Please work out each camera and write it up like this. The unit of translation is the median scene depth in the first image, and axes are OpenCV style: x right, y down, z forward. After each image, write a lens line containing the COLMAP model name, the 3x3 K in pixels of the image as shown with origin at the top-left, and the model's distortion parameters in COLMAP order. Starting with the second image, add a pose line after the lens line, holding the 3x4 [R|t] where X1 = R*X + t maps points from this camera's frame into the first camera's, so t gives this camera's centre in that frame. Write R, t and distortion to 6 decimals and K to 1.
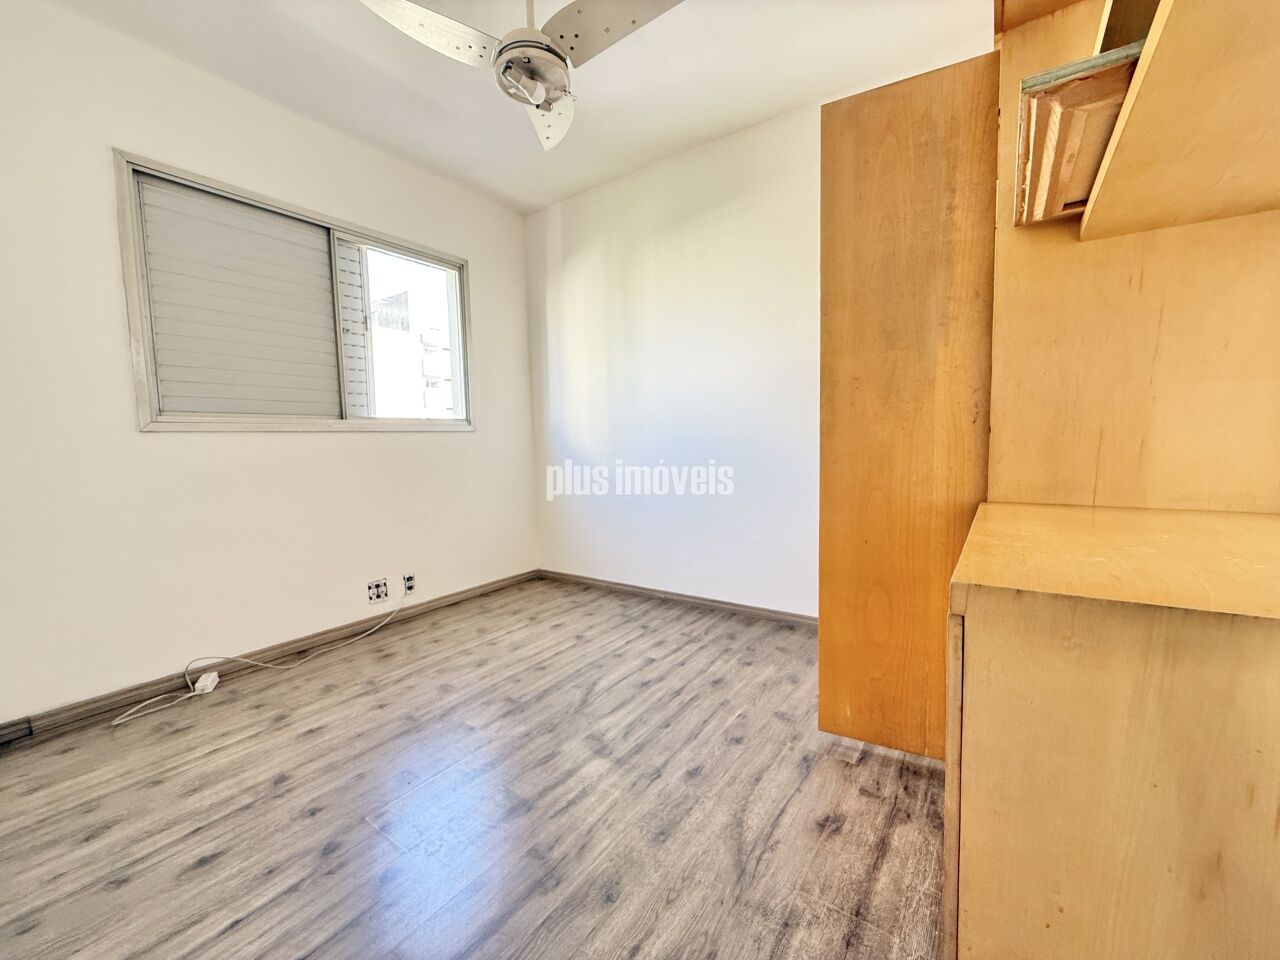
lens RADIAL K [[511.6, 0, 640.2], [0, 511.6, 477.2], [0, 0, 1]] dist [0.000264, -0.000052]
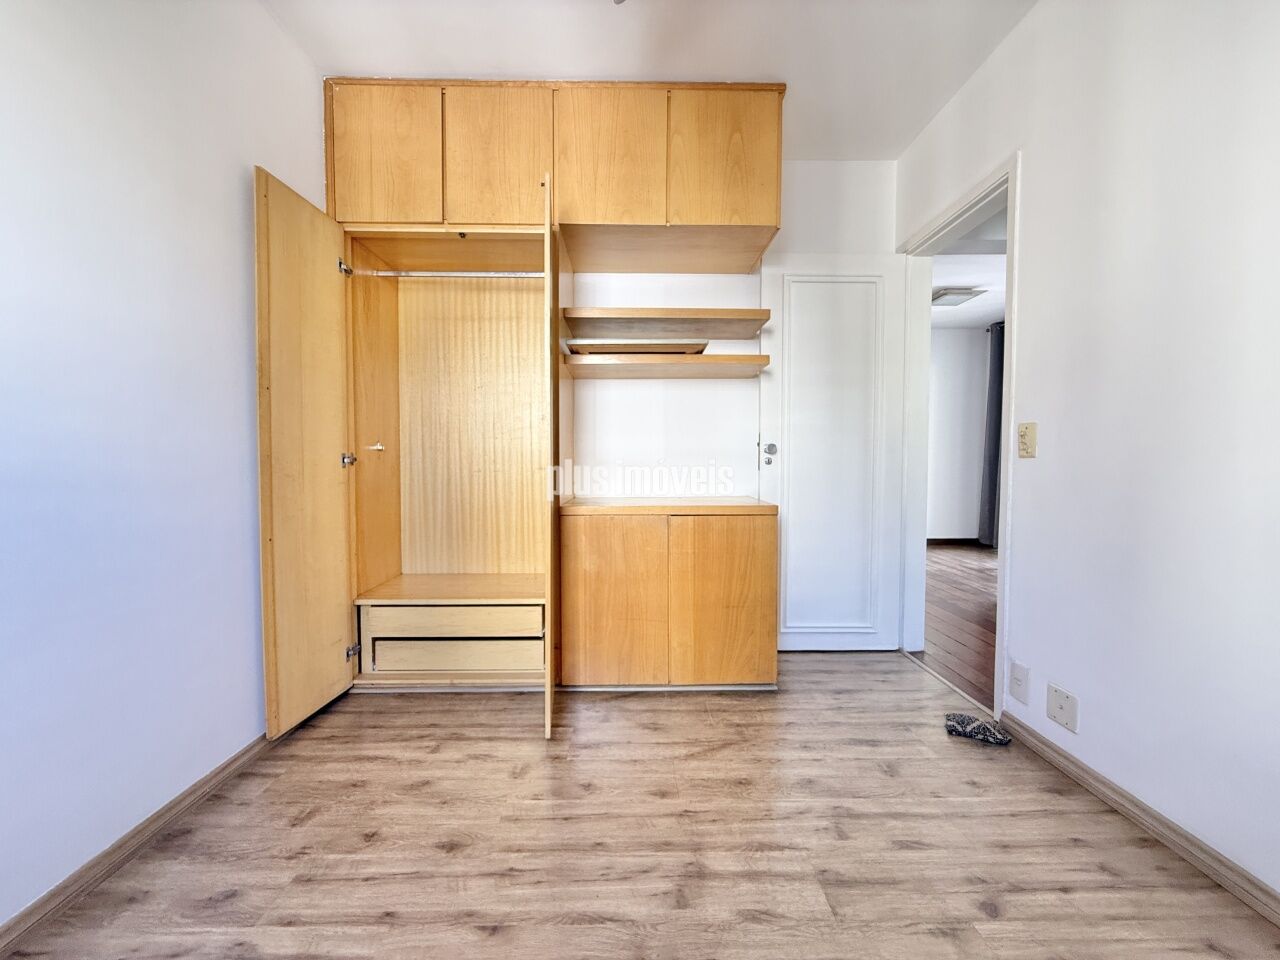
lens RADIAL K [[511.6, 0, 638.5], [0, 511.6, 480.6], [0, 0, 1]] dist [0.000264, -0.000052]
pose [[-0.586189, -0.005803, 0.810153, -0.655996], [0.072252, 0.995615, 0.059410, -0.094824], [-0.806946, 0.093361, -0.583200, 1.506238]]
